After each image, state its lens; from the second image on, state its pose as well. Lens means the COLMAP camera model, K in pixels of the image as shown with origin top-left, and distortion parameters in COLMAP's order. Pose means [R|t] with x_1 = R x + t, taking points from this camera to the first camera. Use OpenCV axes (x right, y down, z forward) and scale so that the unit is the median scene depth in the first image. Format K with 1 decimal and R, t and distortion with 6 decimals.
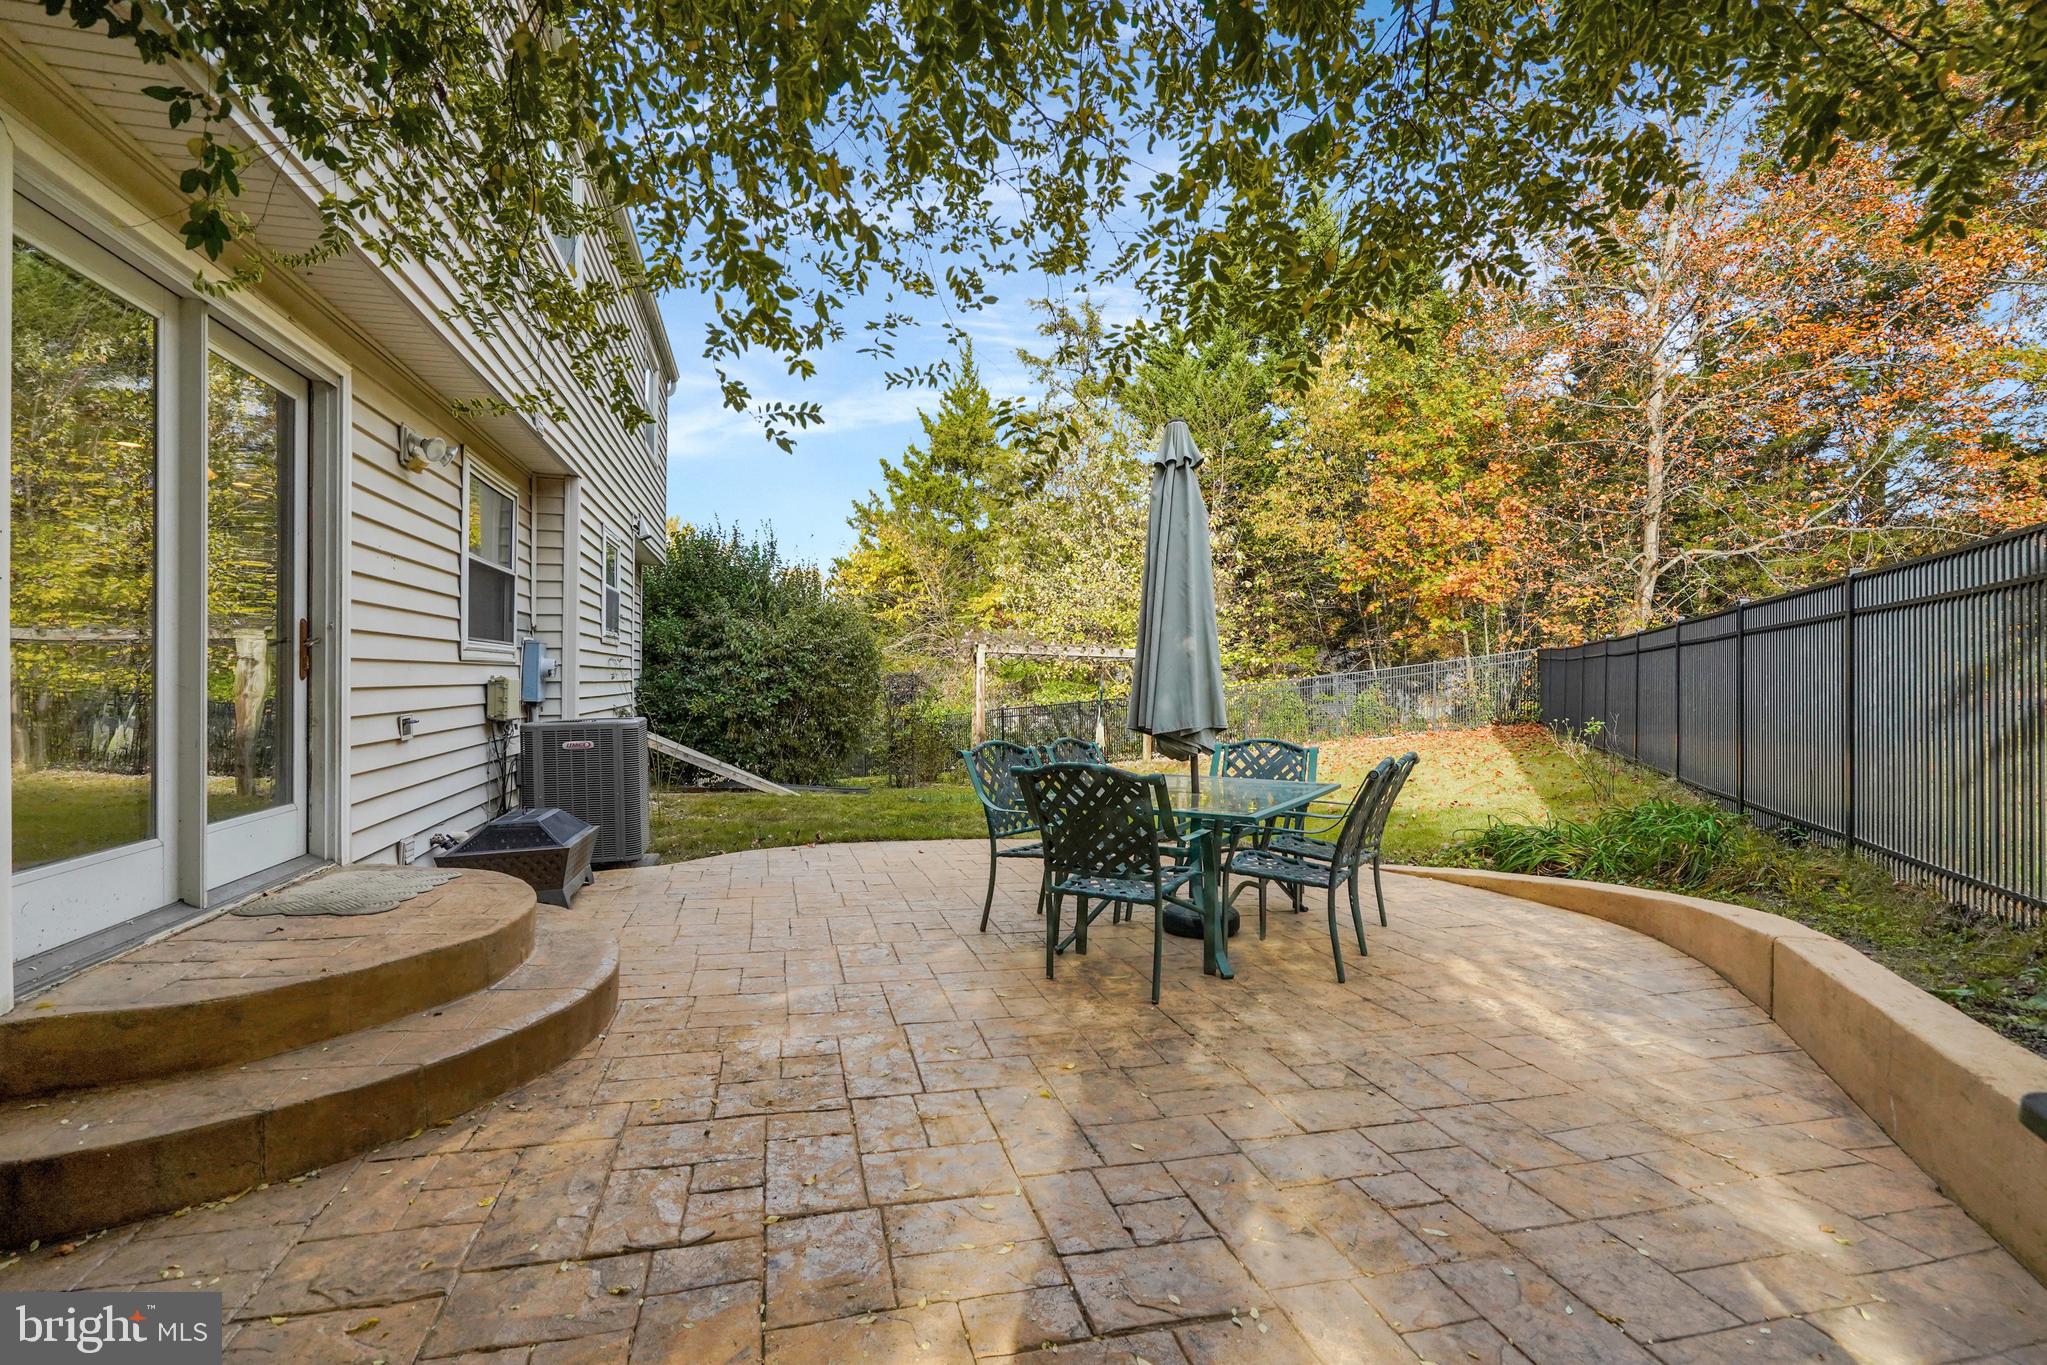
lens RADIAL K [[964.7, 0, 1023.5], [0, 964.7, 682.5], [0, 0, 1]] dist [-0.001475, -0.000121]
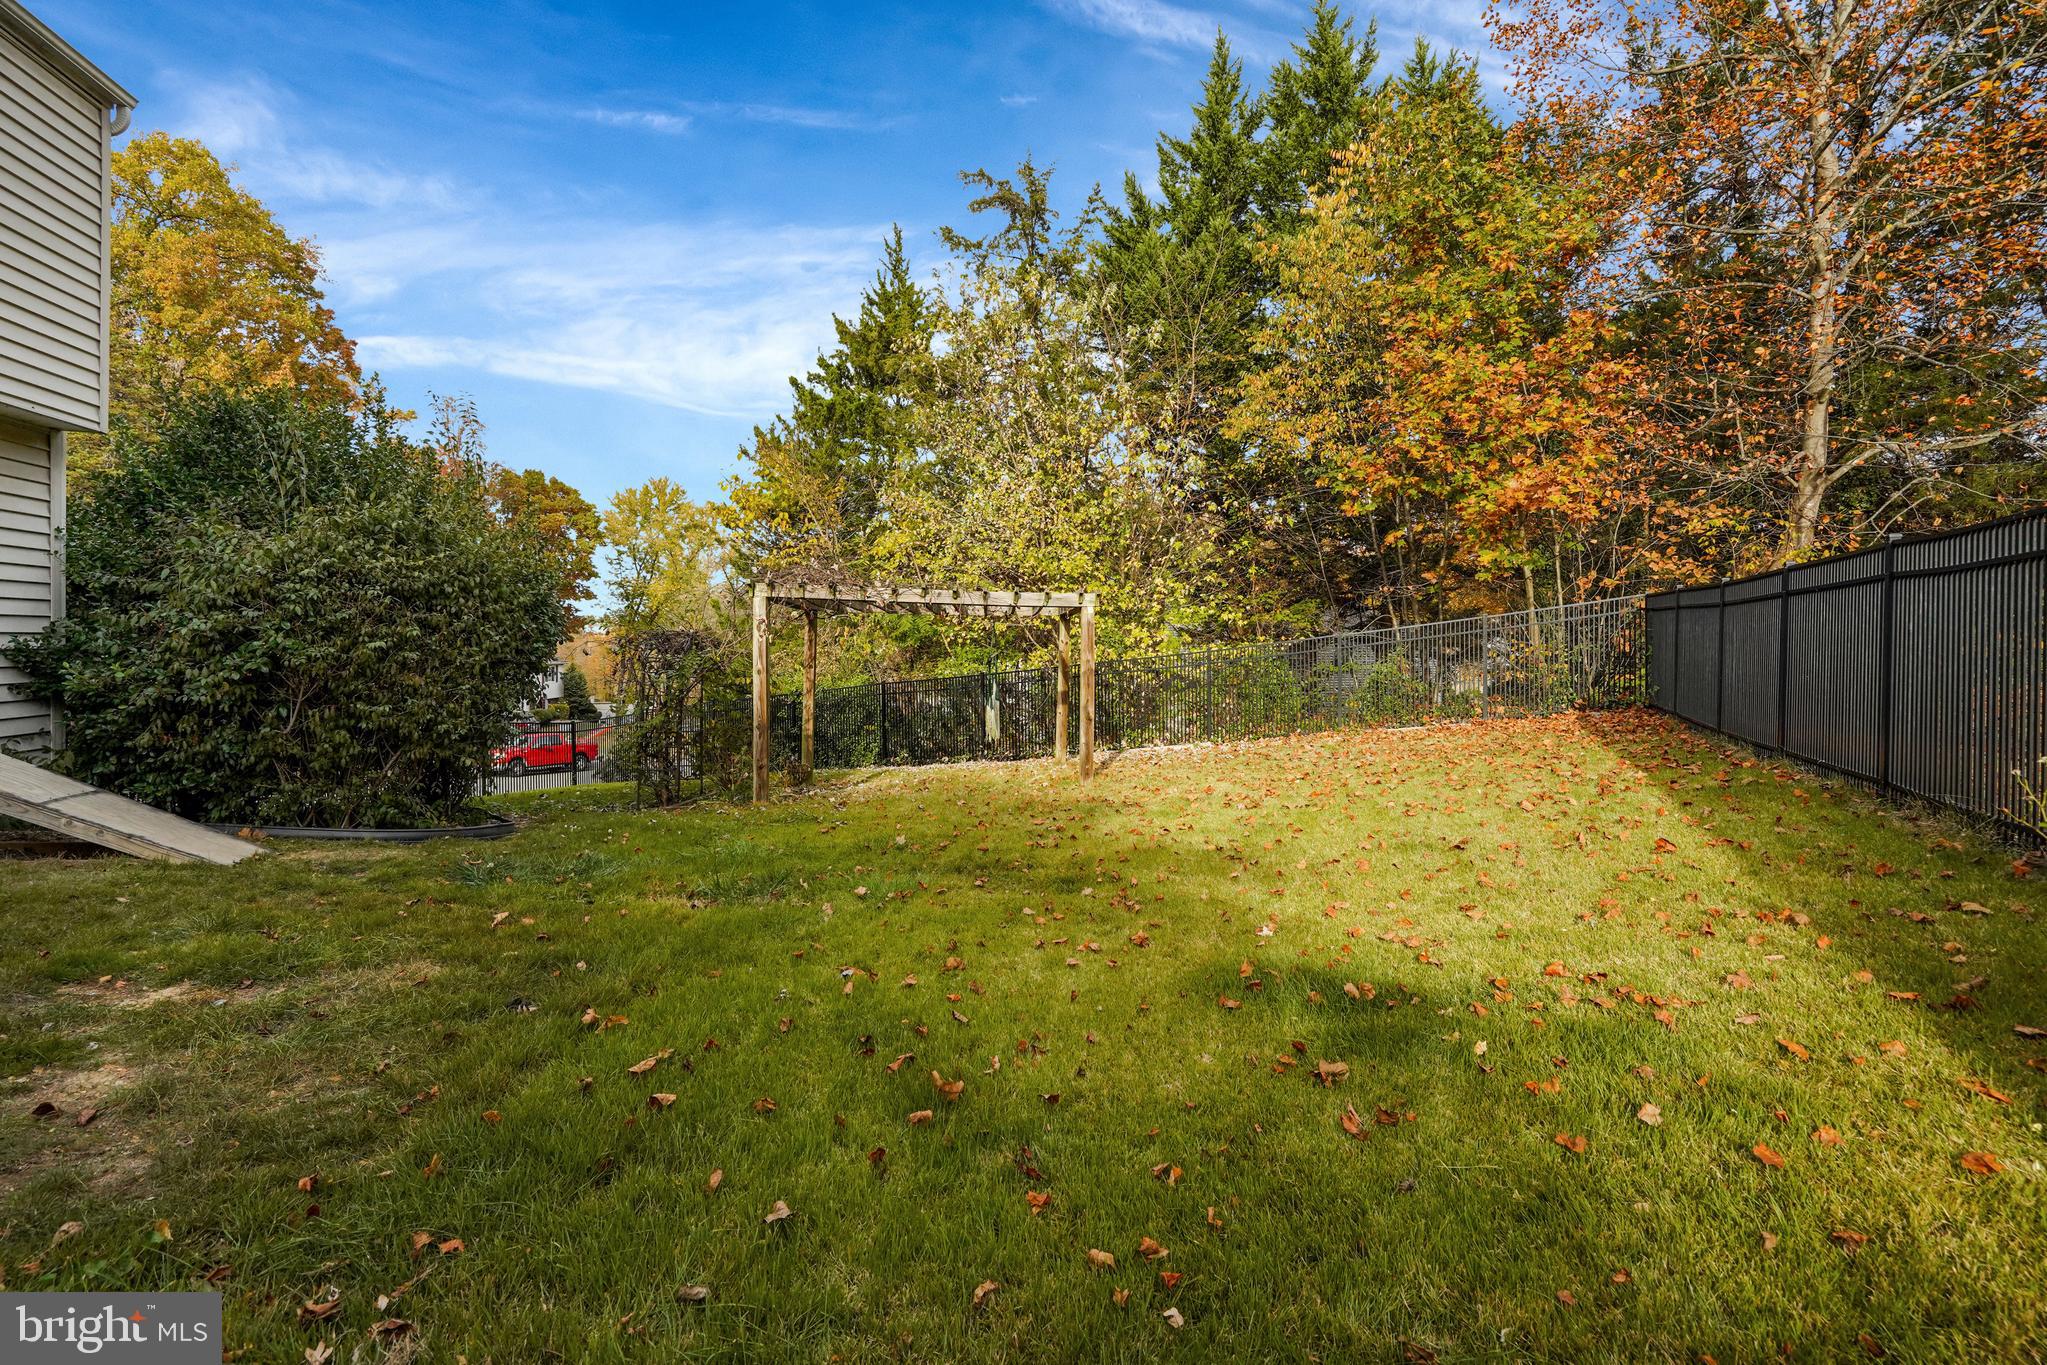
lens RADIAL K [[965.4, 0, 1008.0], [0, 965.4, 652.4], [0, 0, 1]] dist [0.000099, 0.000451]
pose [[0.999145, 0.000083, -0.041340, 0.119822], [-0.000054, 1.000000, 0.000704, 0.004002], [0.041340, -0.000702, 0.999145, 0.308157]]
